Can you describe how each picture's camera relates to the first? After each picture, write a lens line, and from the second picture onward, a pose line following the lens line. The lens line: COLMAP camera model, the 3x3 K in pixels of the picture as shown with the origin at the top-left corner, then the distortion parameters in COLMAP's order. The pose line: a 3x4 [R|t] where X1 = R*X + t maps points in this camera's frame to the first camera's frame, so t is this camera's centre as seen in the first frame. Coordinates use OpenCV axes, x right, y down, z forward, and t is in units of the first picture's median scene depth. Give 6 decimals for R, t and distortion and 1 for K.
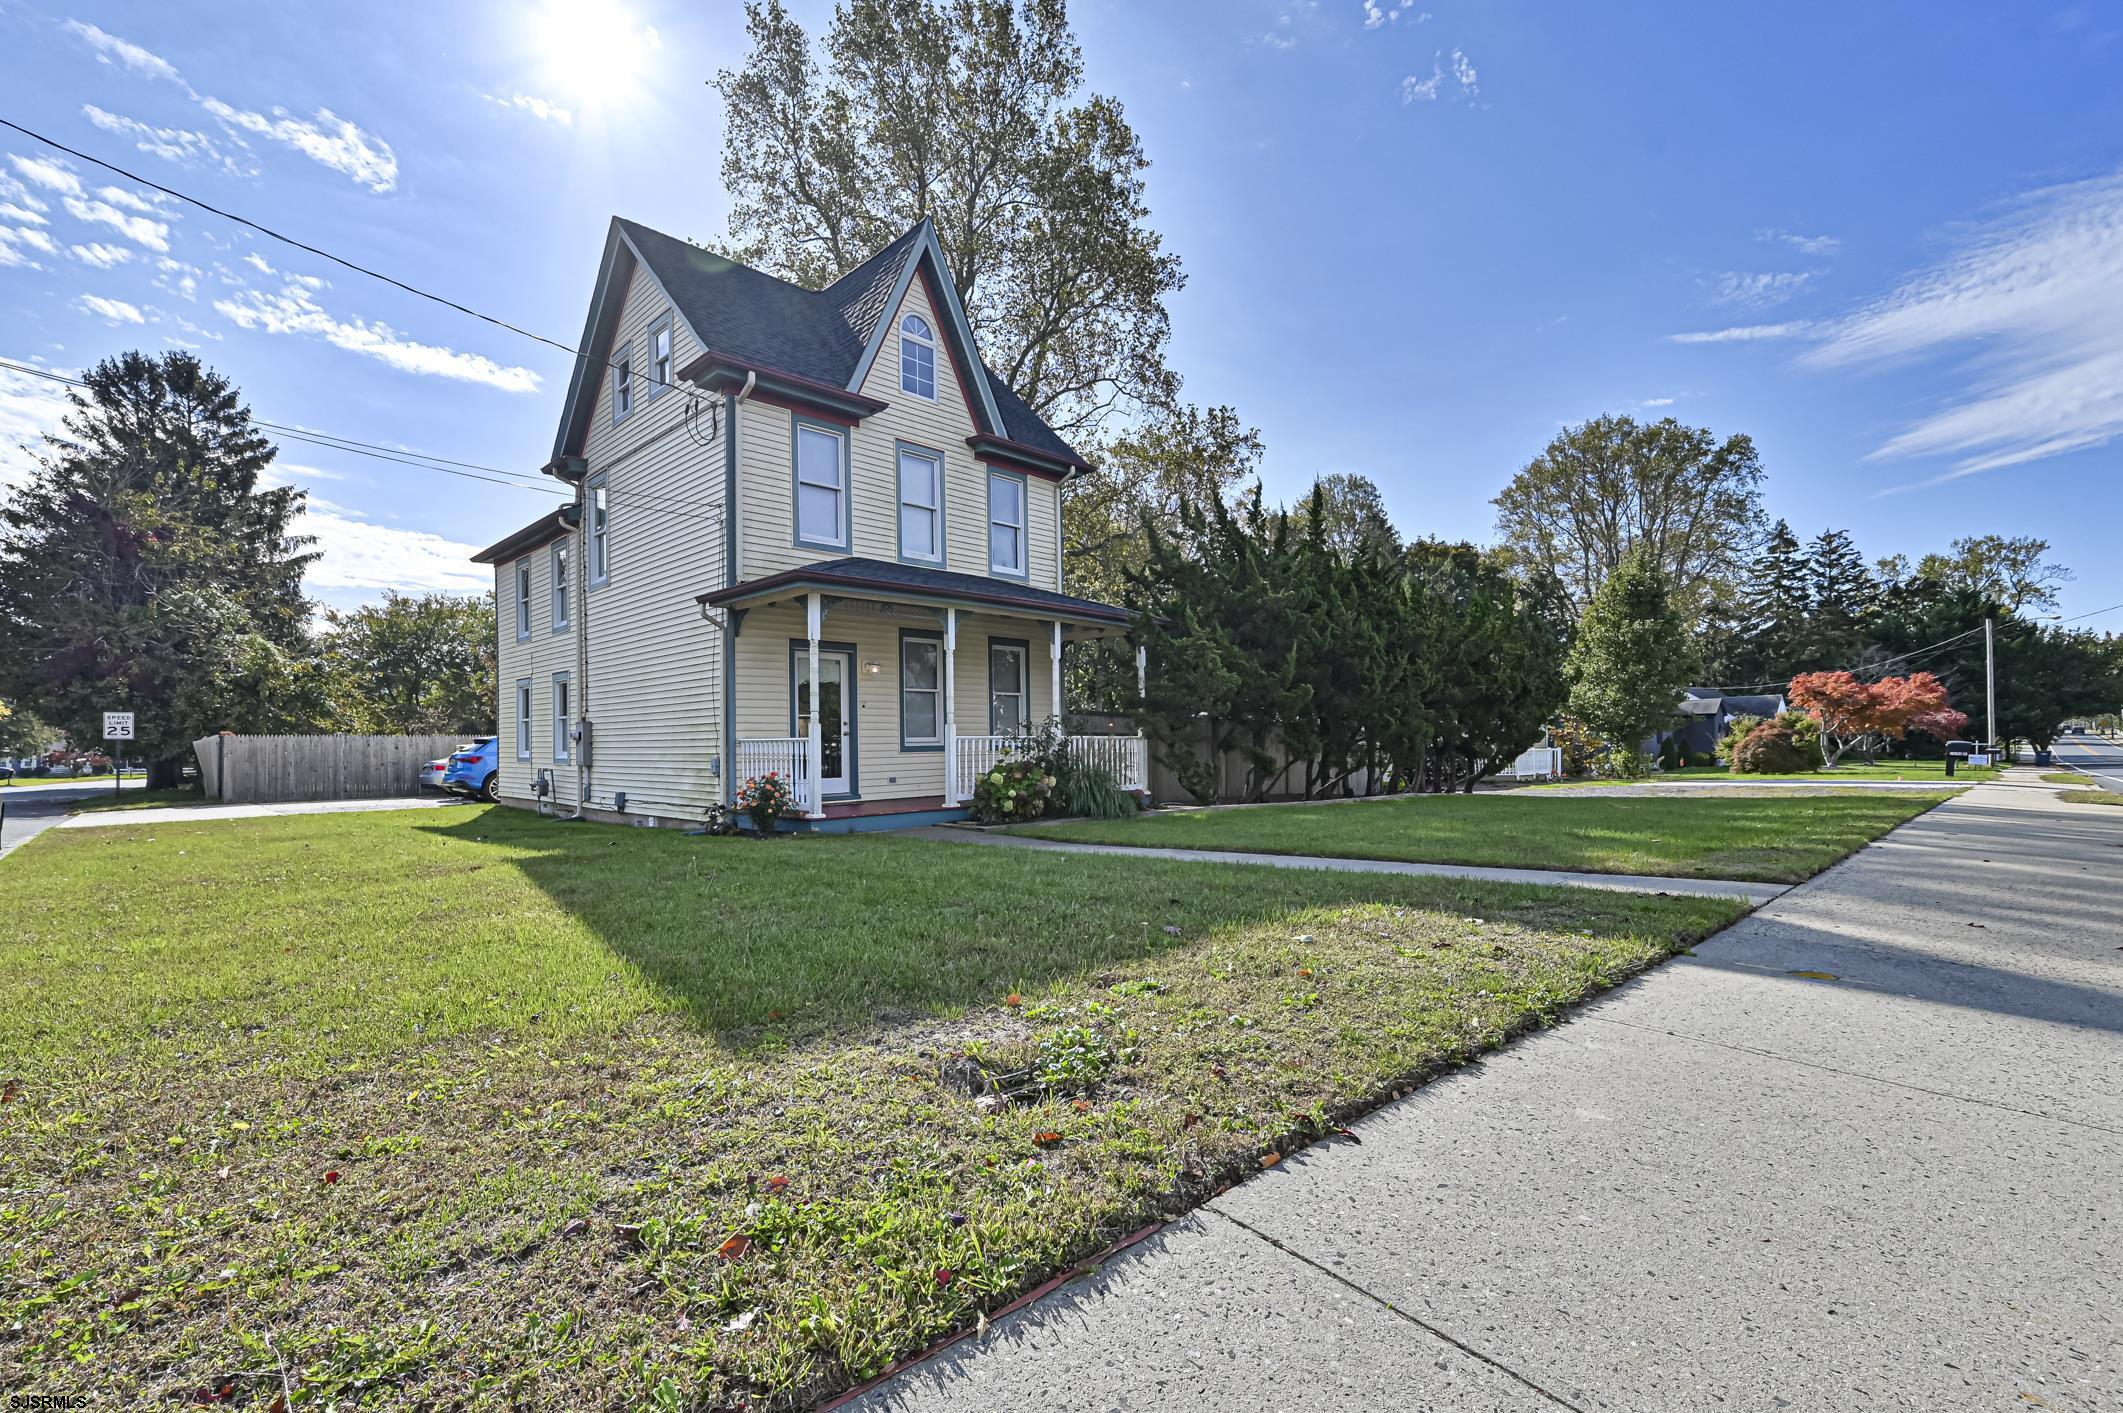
lens RADIAL K [[921.6, 0, 1030.4], [0, 921.6, 740.8], [0, 0, 1]] dist [-0.000403, 0.000046]
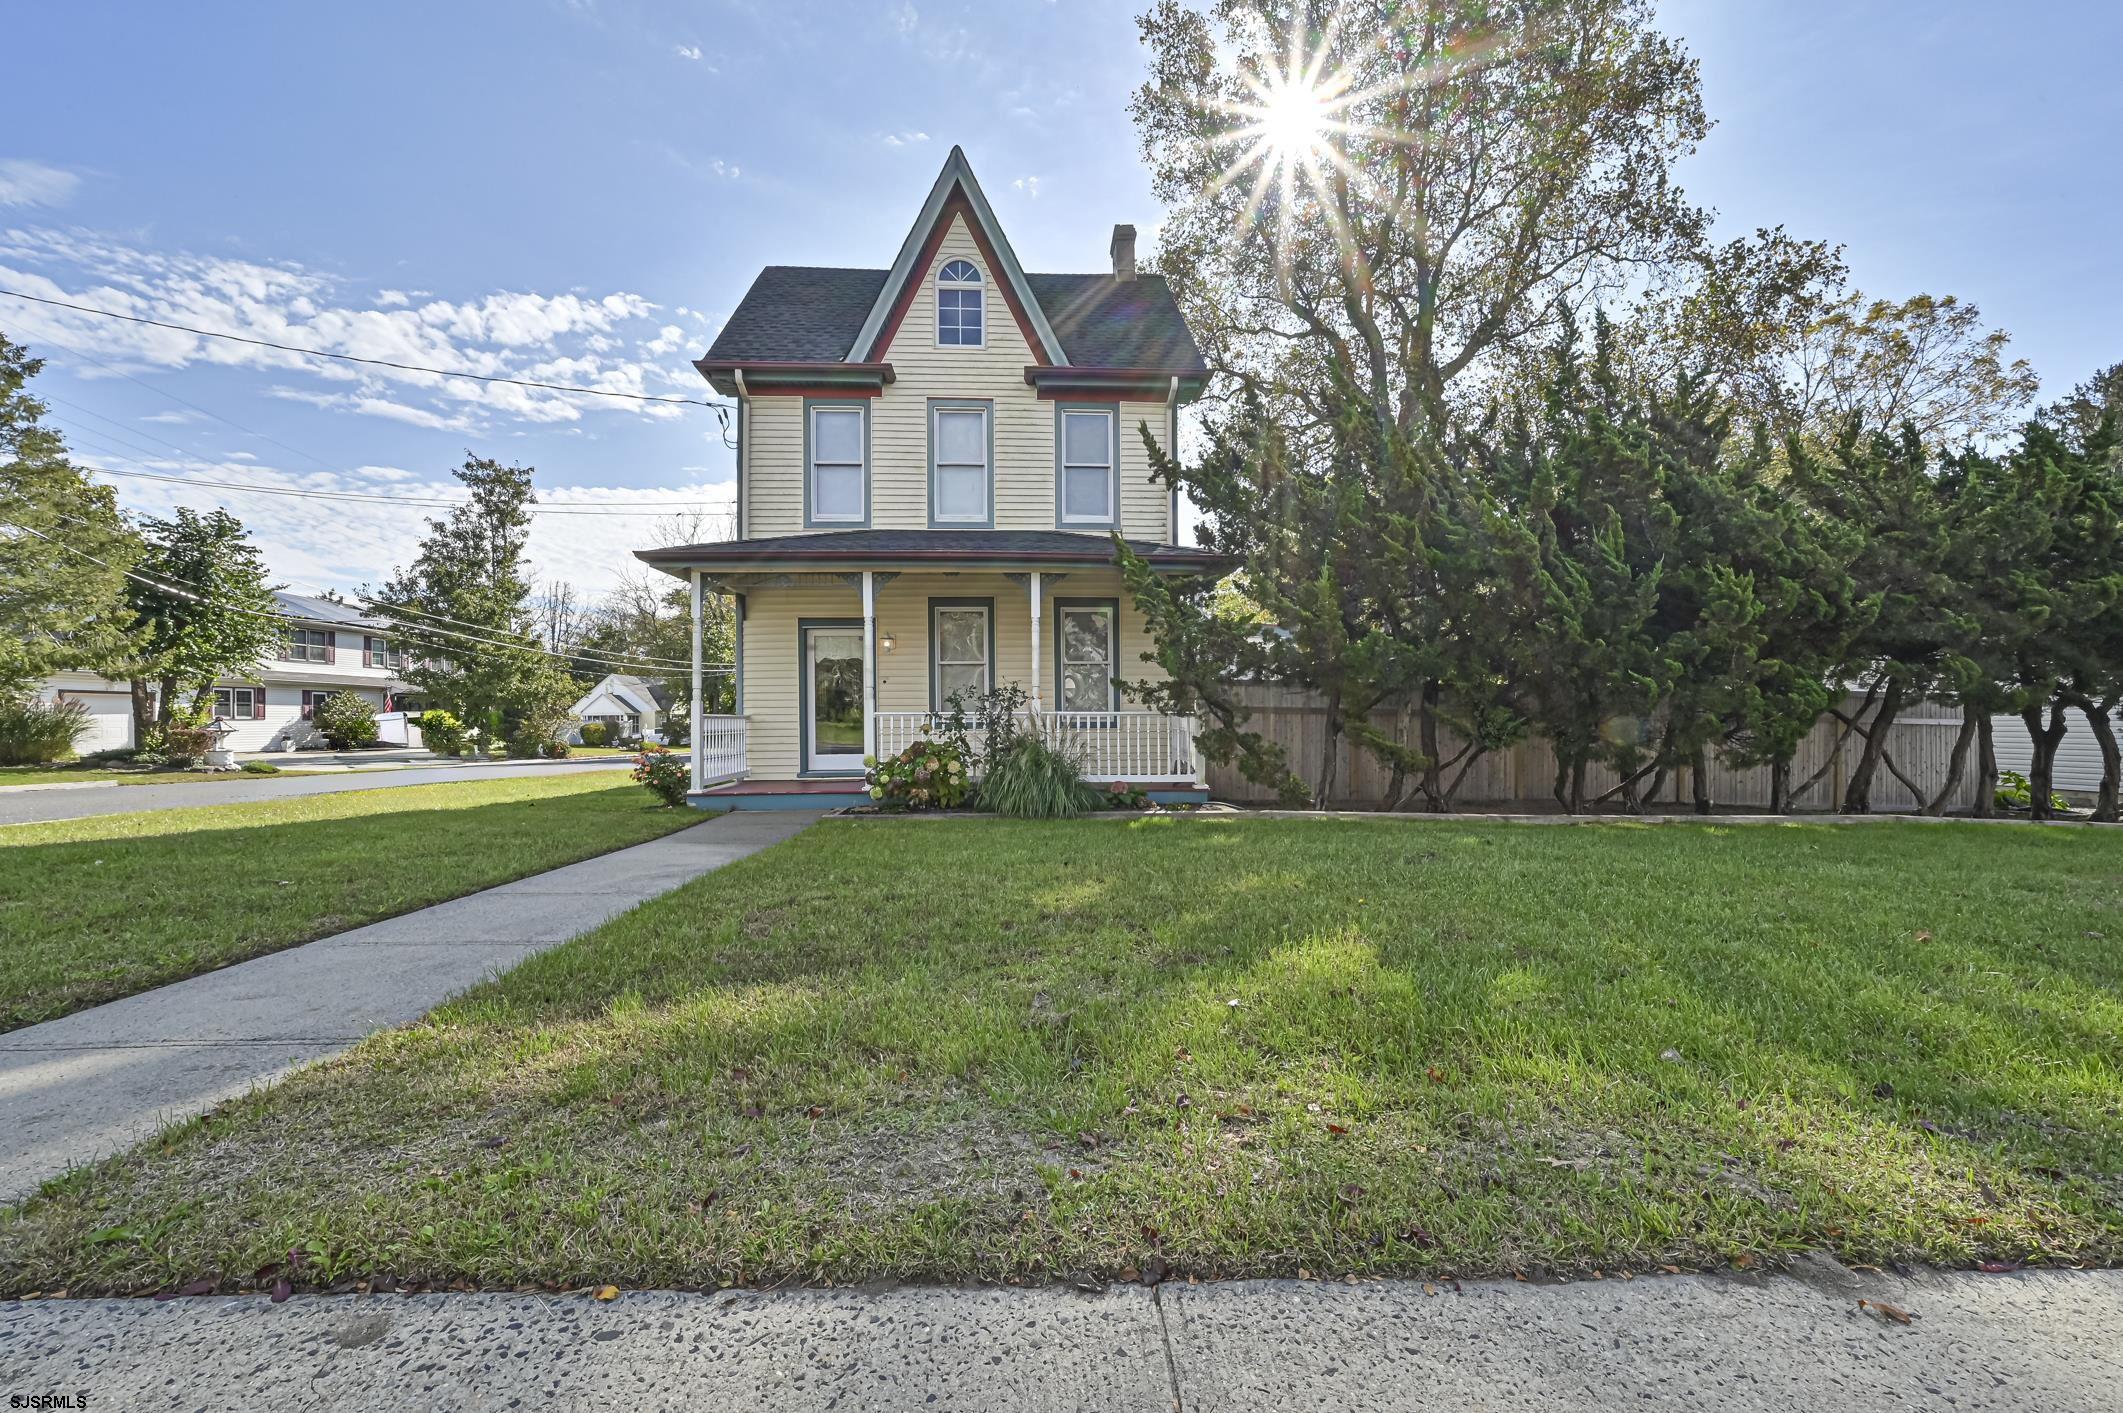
lens RADIAL K [[837.2, 0, 1060.3], [0, 837.2, 719.9], [0, 0, 1]] dist [-0.000923, 0.000165]
pose [[0.761275, 0.001422, -0.648428, 0.508621], [0.002591, 0.999983, 0.005235, -0.001486], [0.648424, -0.005666, 0.761258, 0.425890]]
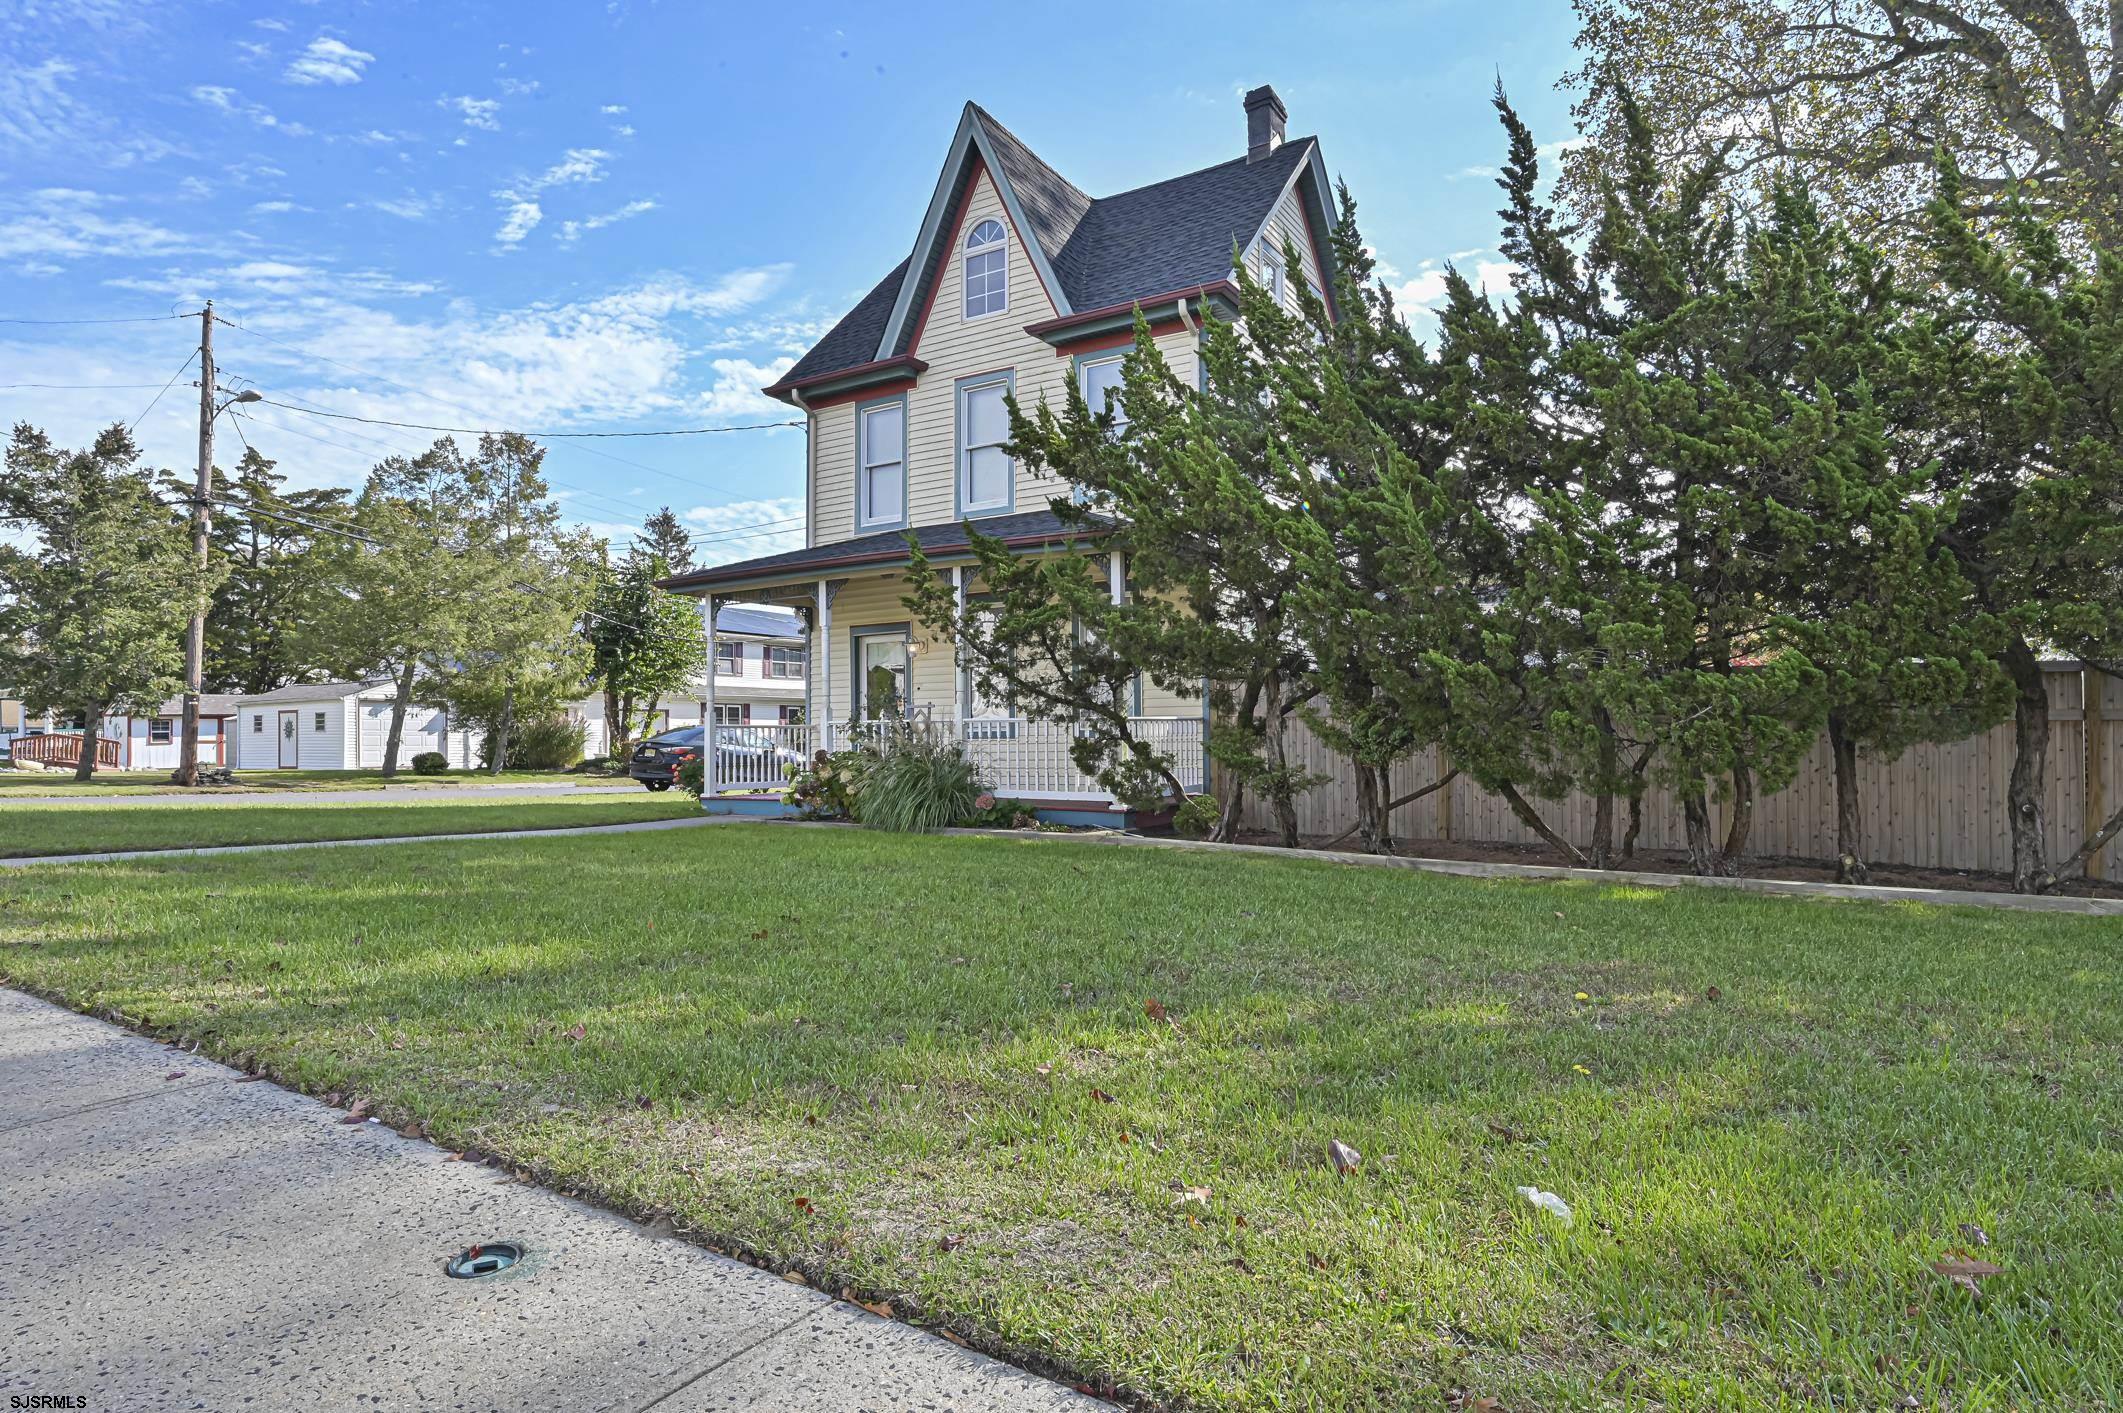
lens RADIAL K [[1189.8, 0, 1062.3], [0, 1189.8, 720.2], [0, 0, 1]] dist [-0.000849, -0.000602]
pose [[0.234395, -0.011150, -0.972077, 0.954953], [0.008876, 0.999917, -0.009329, 0.005840], [0.972101, -0.006442, 0.234475, 0.820546]]
